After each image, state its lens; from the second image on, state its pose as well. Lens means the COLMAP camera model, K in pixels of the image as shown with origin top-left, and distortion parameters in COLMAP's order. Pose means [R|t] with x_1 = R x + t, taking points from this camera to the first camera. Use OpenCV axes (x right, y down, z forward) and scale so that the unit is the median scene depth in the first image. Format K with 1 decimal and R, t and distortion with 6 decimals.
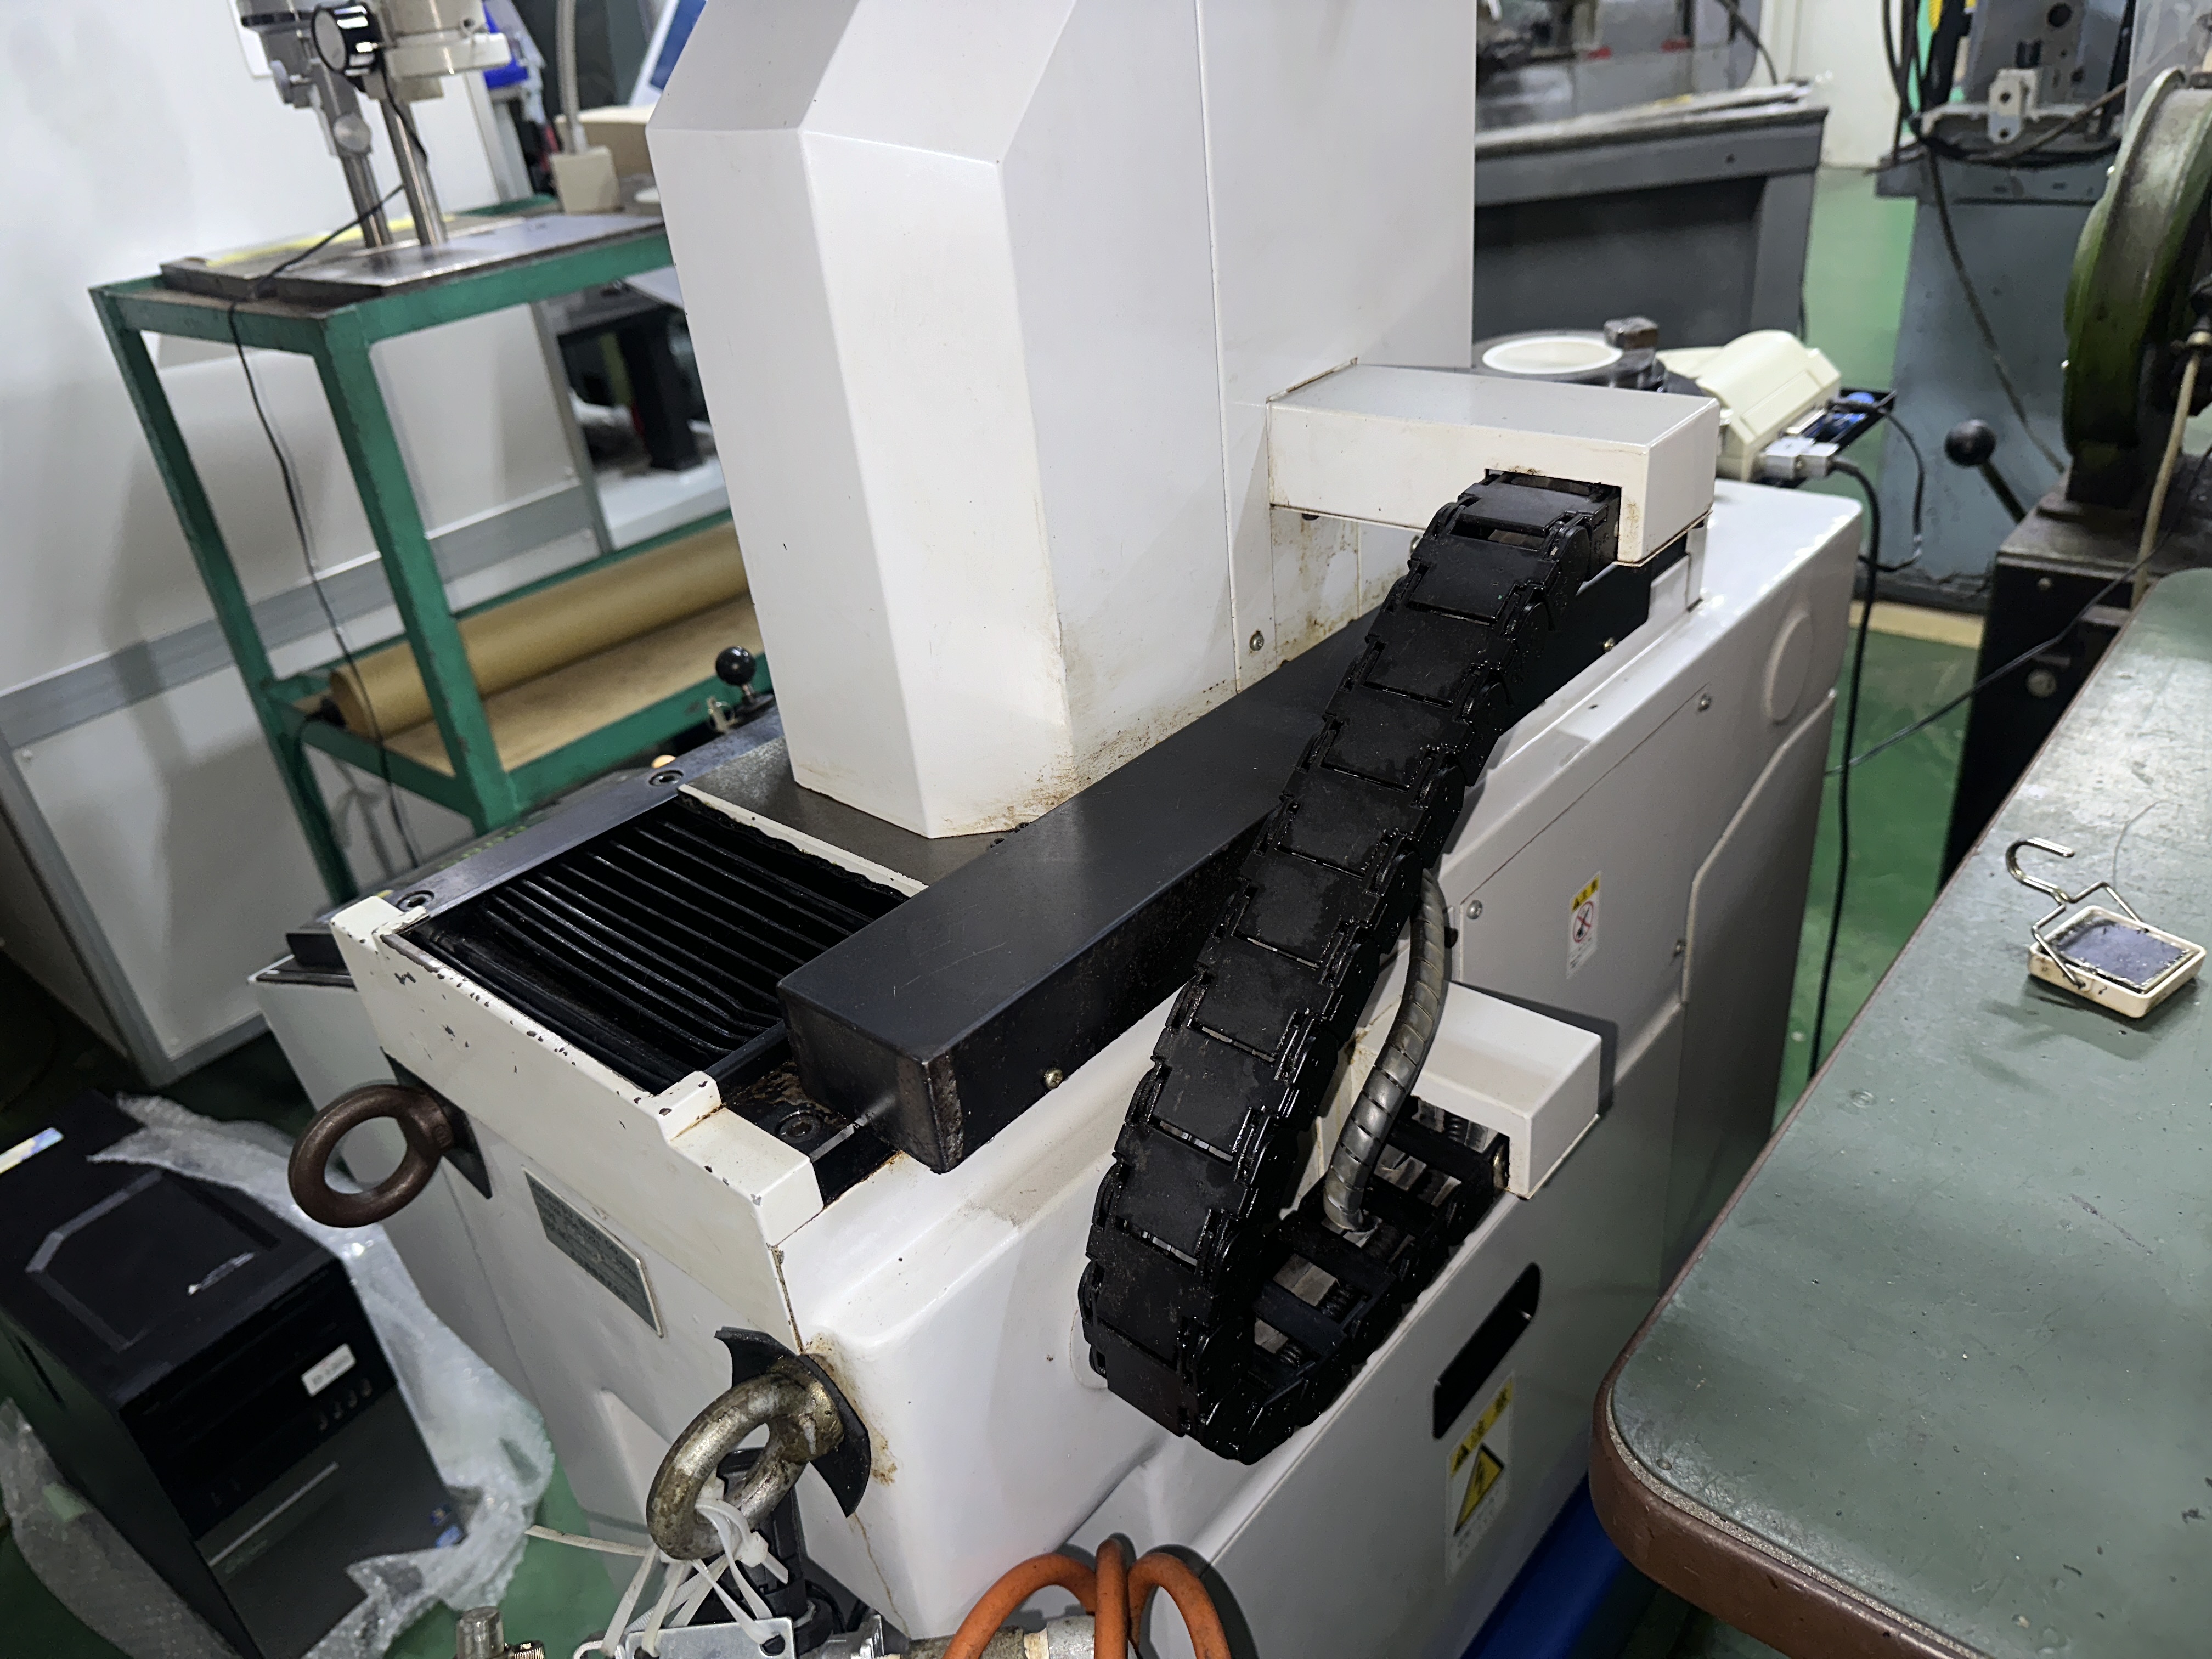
lens RADIAL K [[1568.2, 0, 1114.9], [0, 1568.2, 835.2], [0, 0, 1]] dist [0.026729, -0.042345]
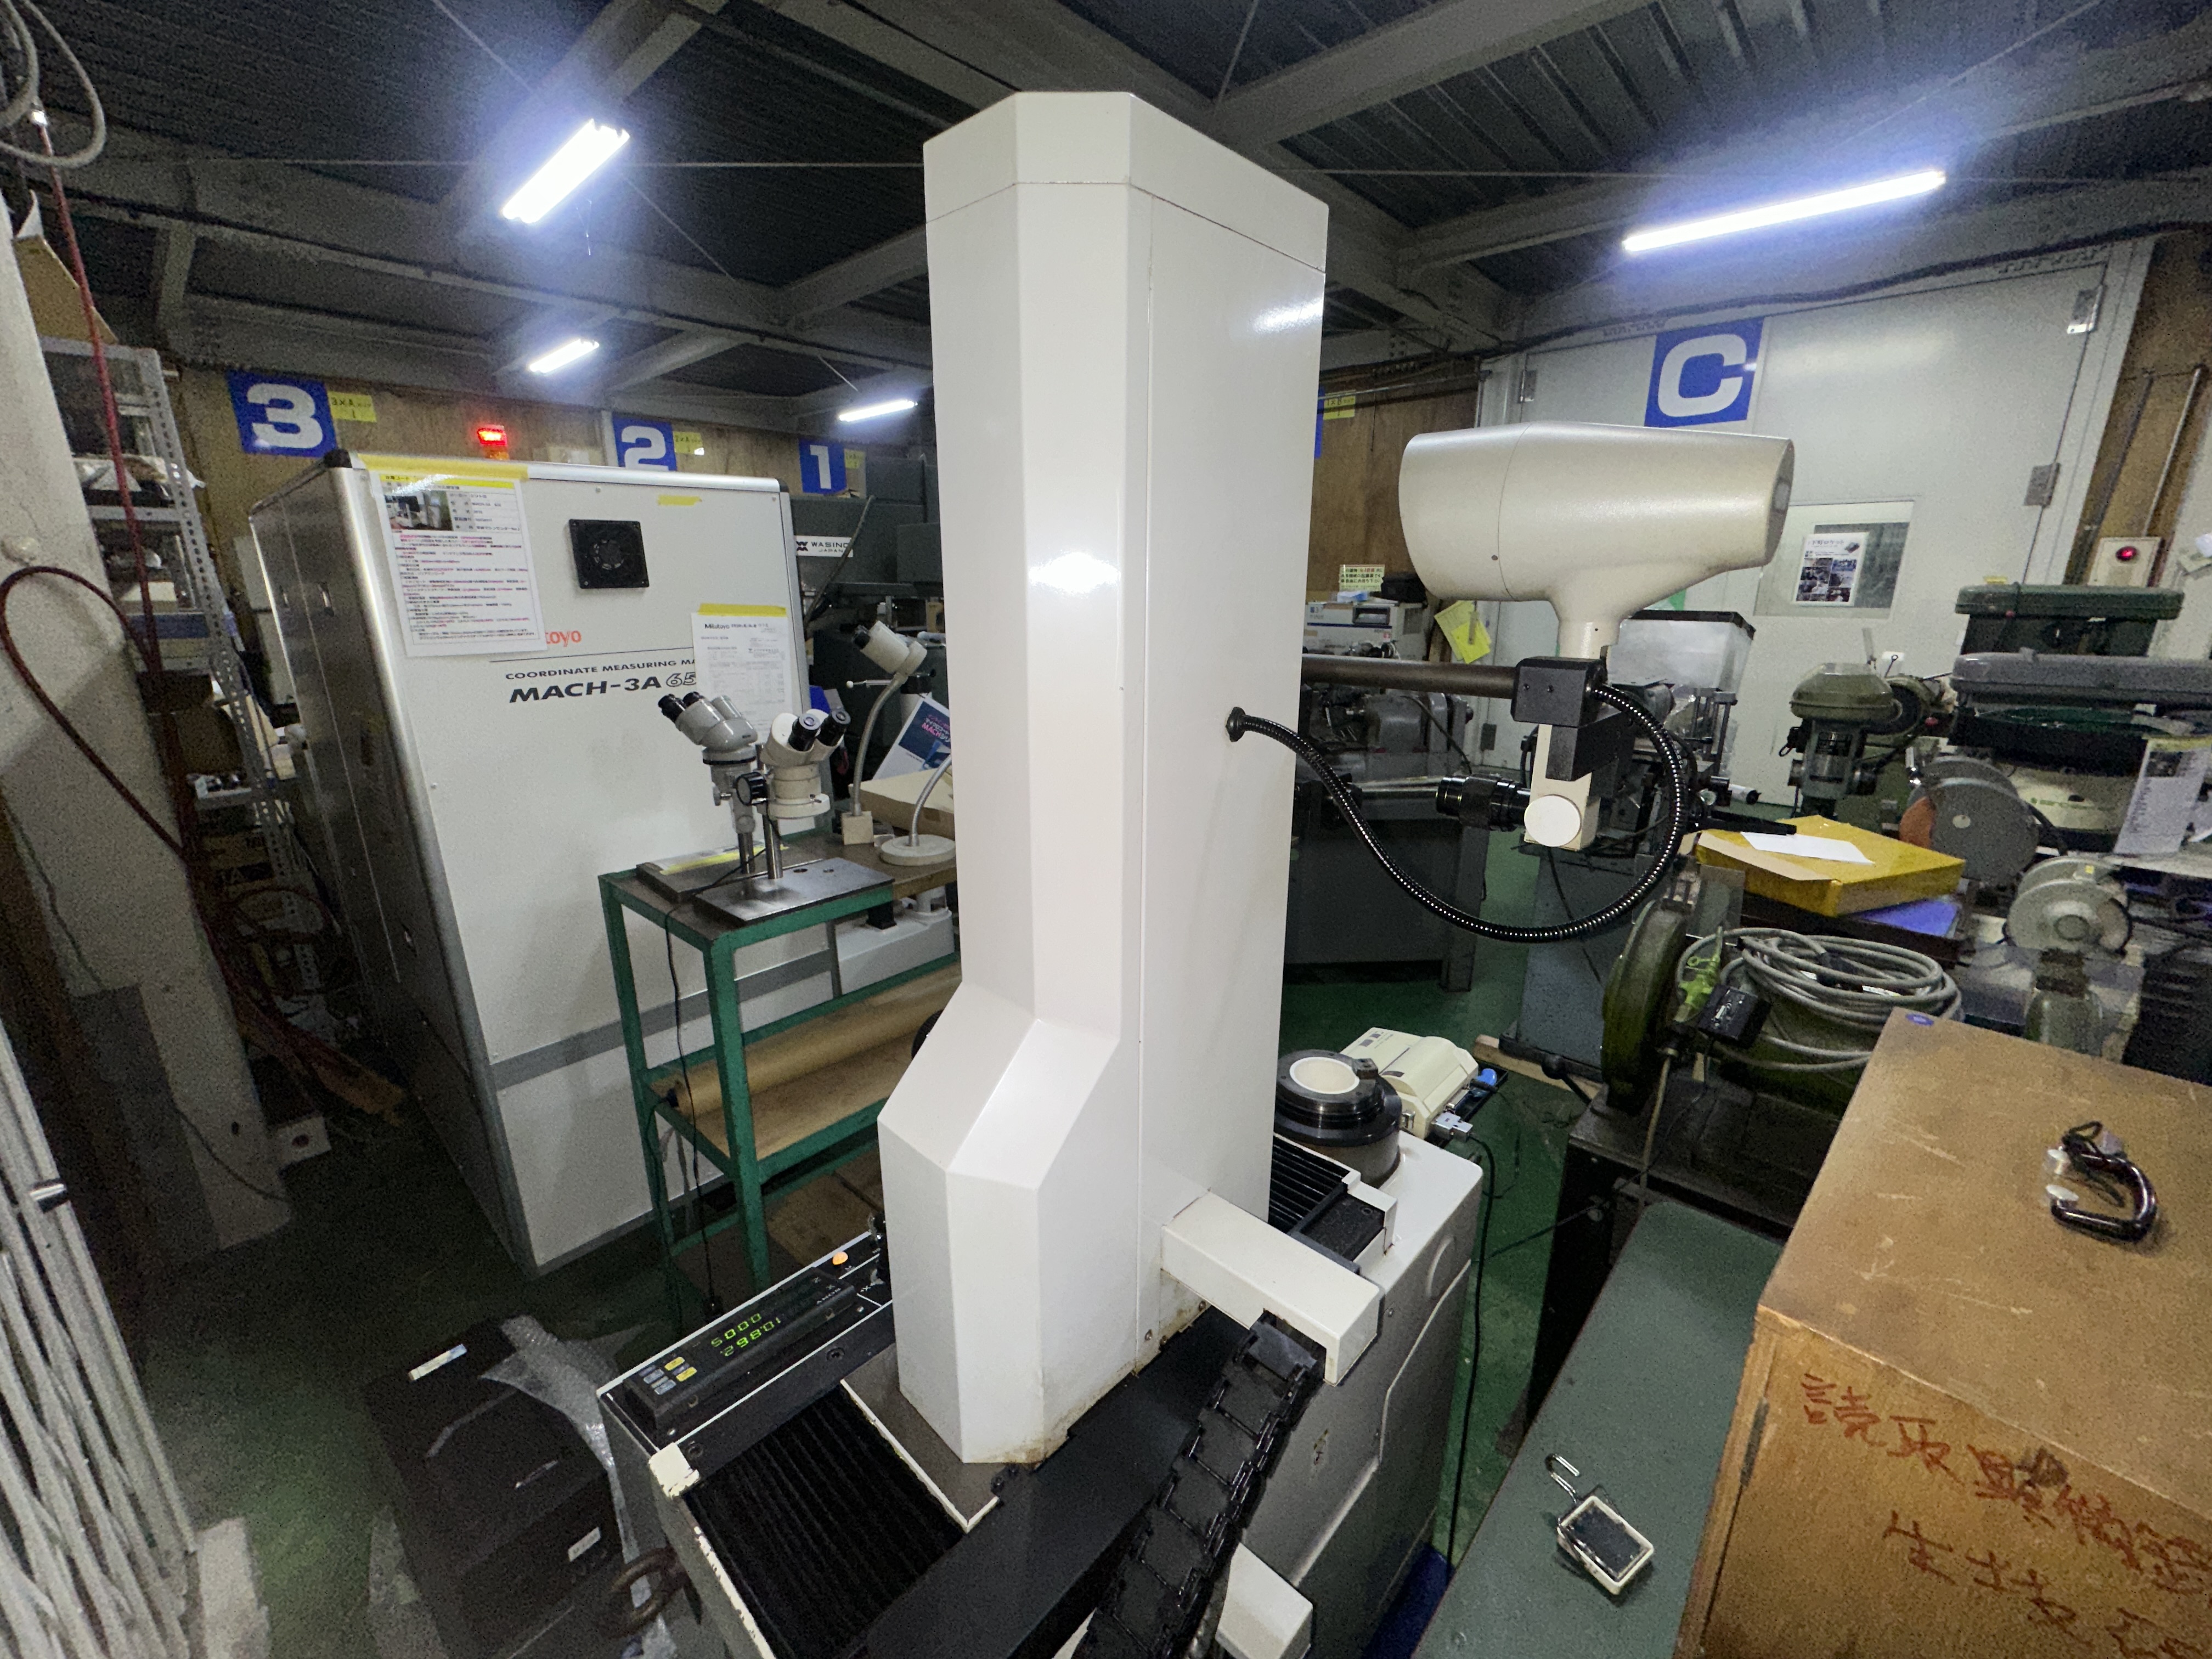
lens RADIAL K [[884.0, 0, 1100.3], [0, 884.0, 832.5], [0, 0, 1]] dist [-0.000195, 0.000190]
pose [[0.994300, 0.103468, -0.025741, -0.001526], [-0.106622, 0.964686, -0.240858, -0.235394], [-0.000090, 0.242230, 0.970219, -0.111974]]
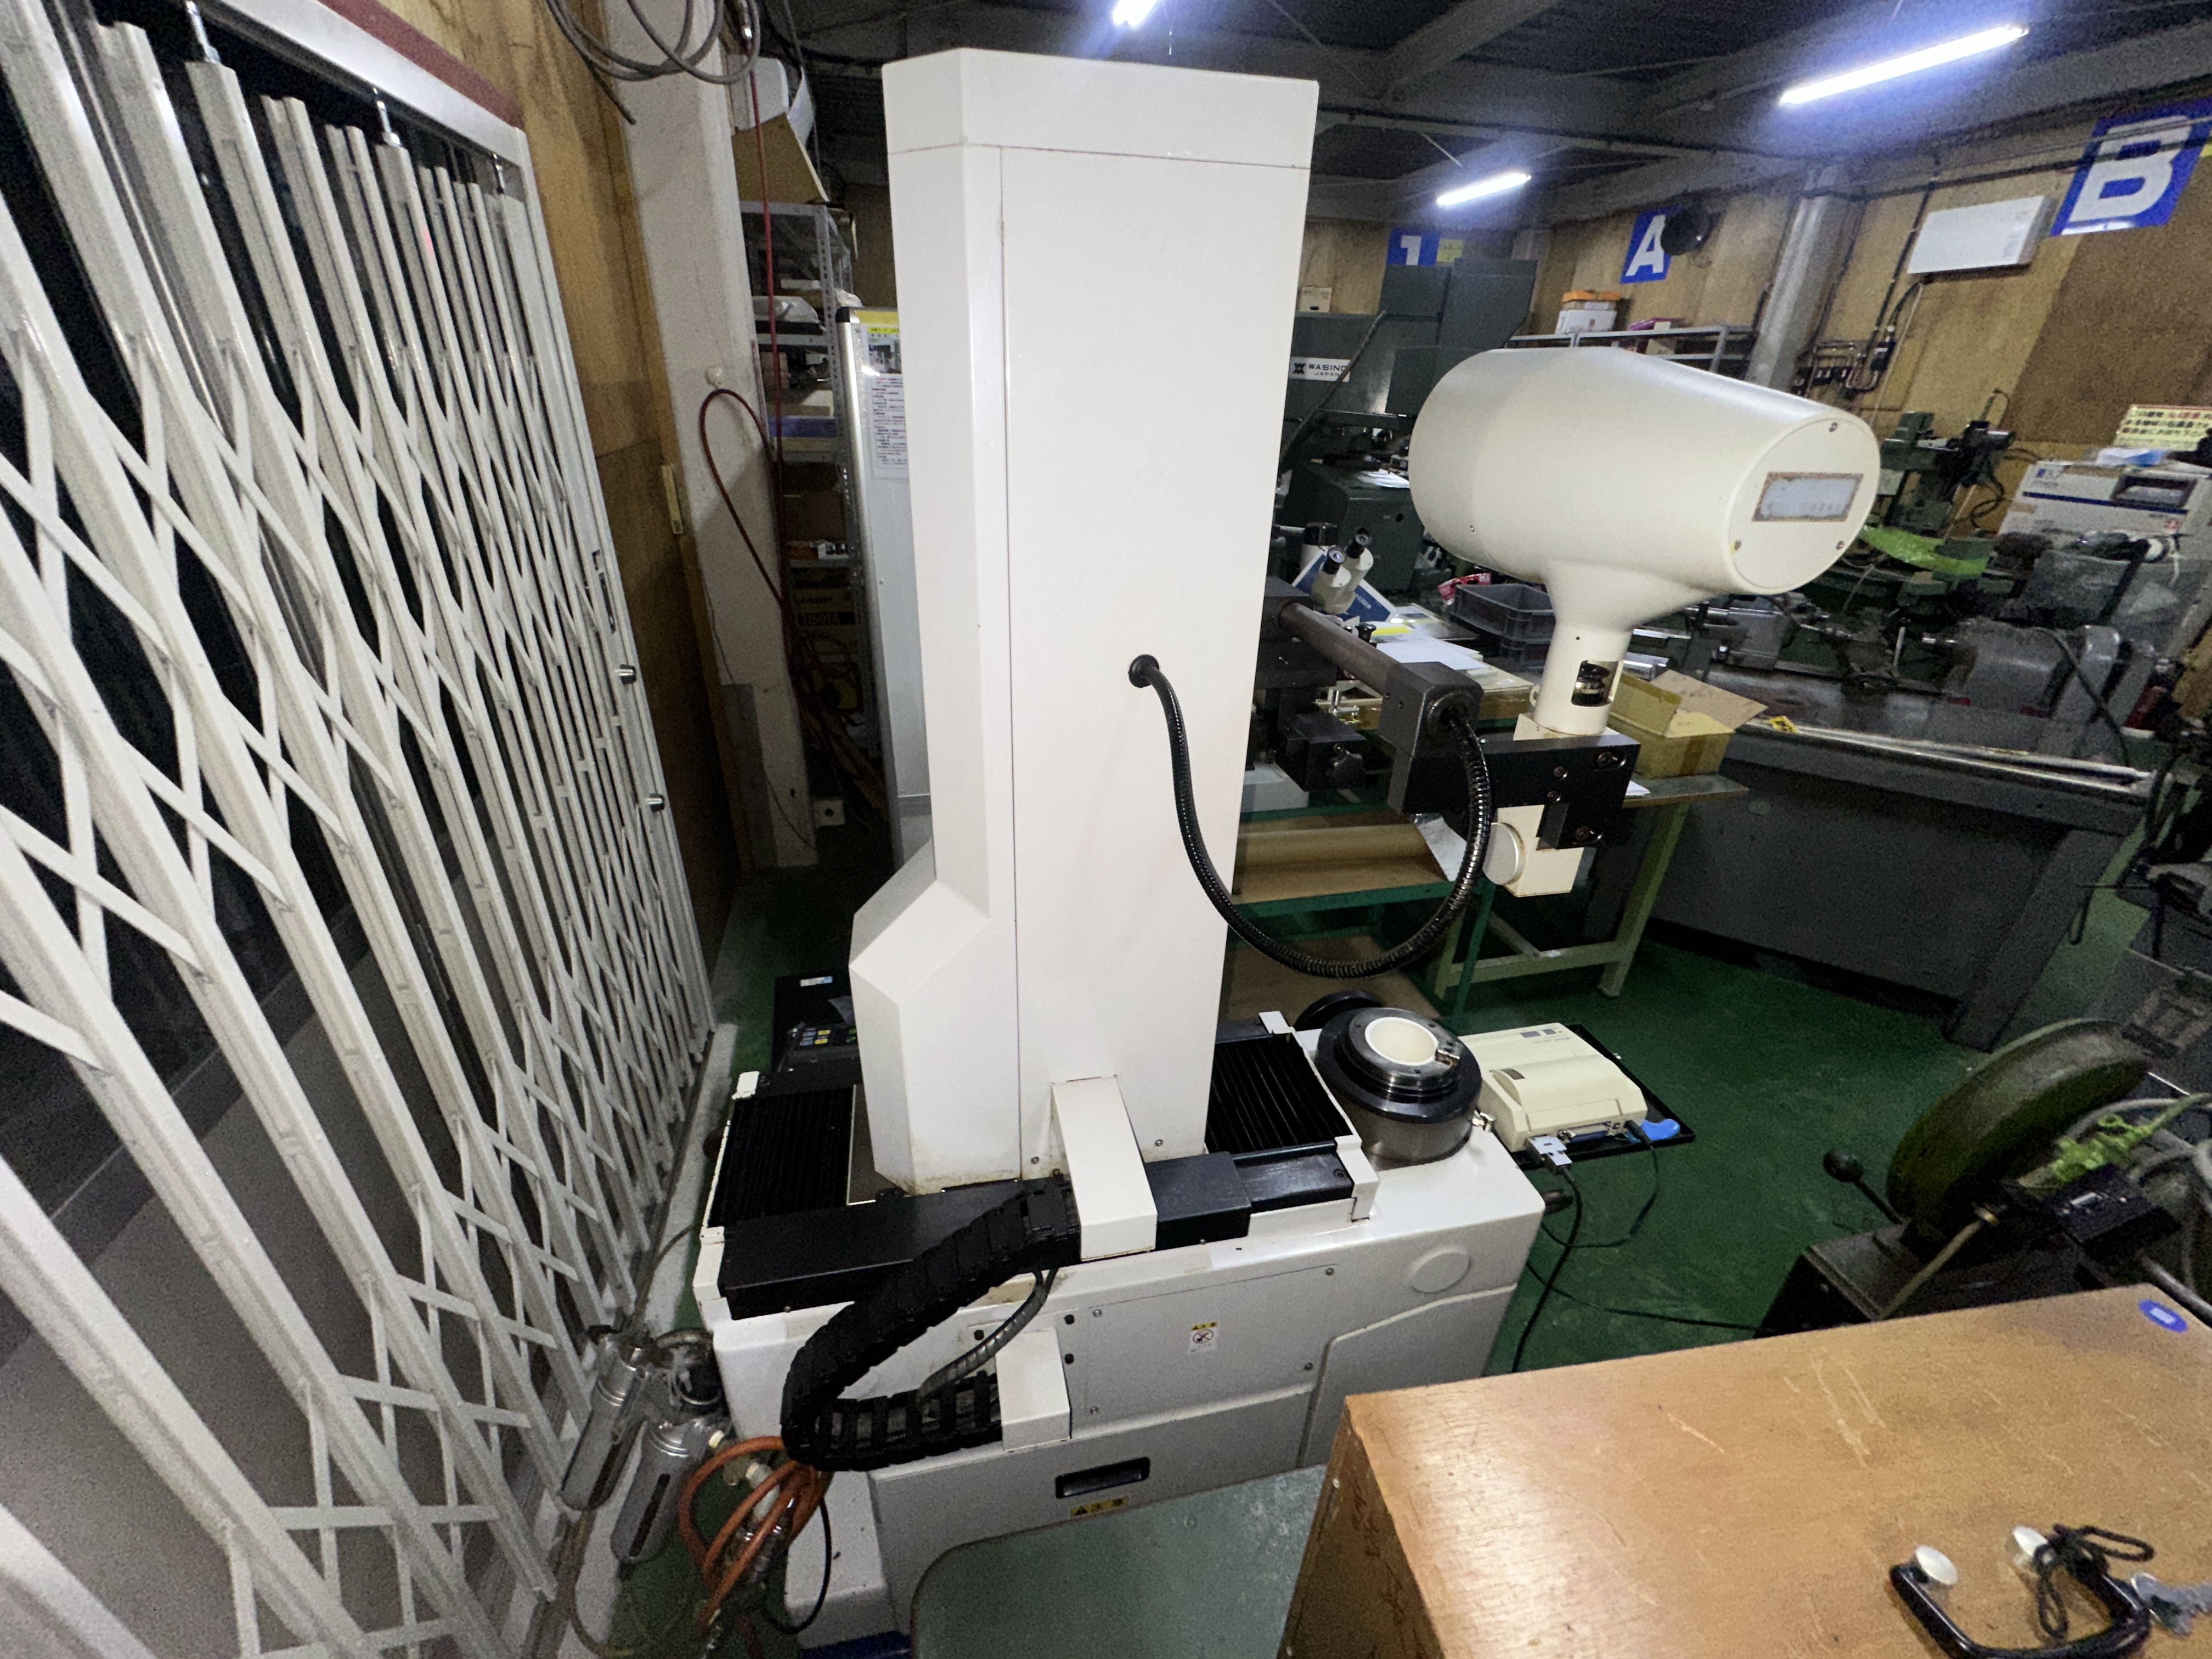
lens RADIAL K [[880.0, 0, 1098.5], [0, 880.0, 830.7], [0, 0, 1]] dist [-0.002590, -0.000168]
pose [[0.785307, 0.382532, -0.486787, 0.318448], [-0.395473, 0.914902, 0.080963, -0.371287], [0.476334, 0.128930, 0.869760, -0.082539]]
